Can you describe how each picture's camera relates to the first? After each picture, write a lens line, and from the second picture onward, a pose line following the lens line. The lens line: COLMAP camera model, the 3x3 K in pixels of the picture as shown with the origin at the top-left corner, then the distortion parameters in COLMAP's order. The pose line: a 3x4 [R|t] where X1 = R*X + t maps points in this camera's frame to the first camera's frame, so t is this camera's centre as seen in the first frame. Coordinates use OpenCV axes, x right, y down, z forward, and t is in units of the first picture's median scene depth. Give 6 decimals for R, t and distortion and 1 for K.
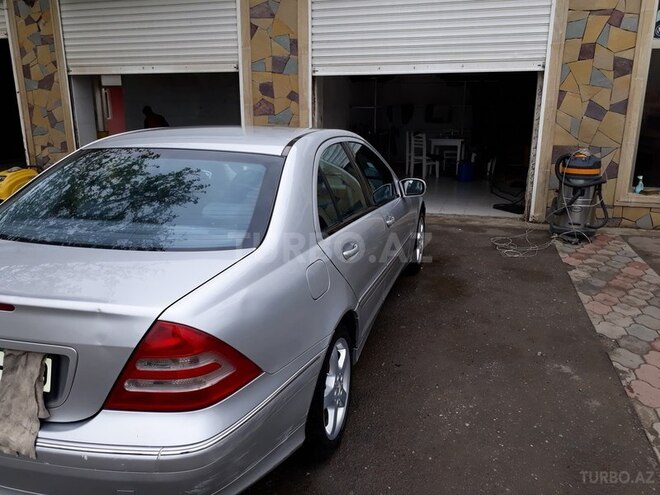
lens RADIAL K [[531.8, 0, 331.9], [0, 531.8, 248.0], [0, 0, 1]] dist [0.022225, -0.003711]
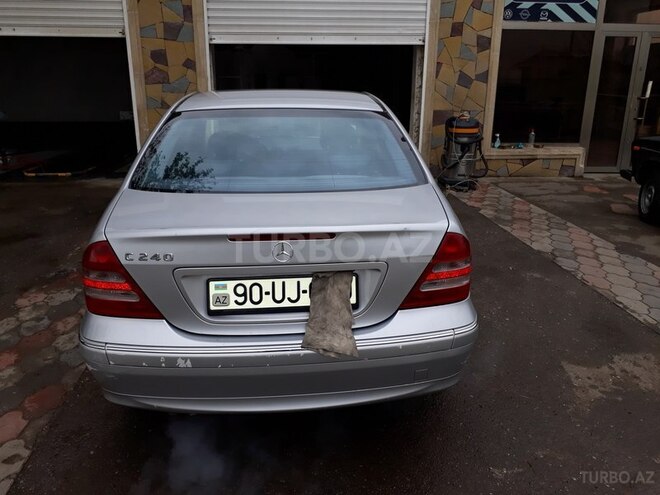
lens RADIAL K [[531.8, 0, 330.2], [0, 531.8, 249.4], [0, 0, 1]] dist [0.022225, -0.003711]
pose [[0.933181, -0.107394, 0.342985, -0.239211], [0.090265, 0.993757, 0.065571, 0.014993], [-0.347886, -0.030230, 0.937049, -0.027395]]
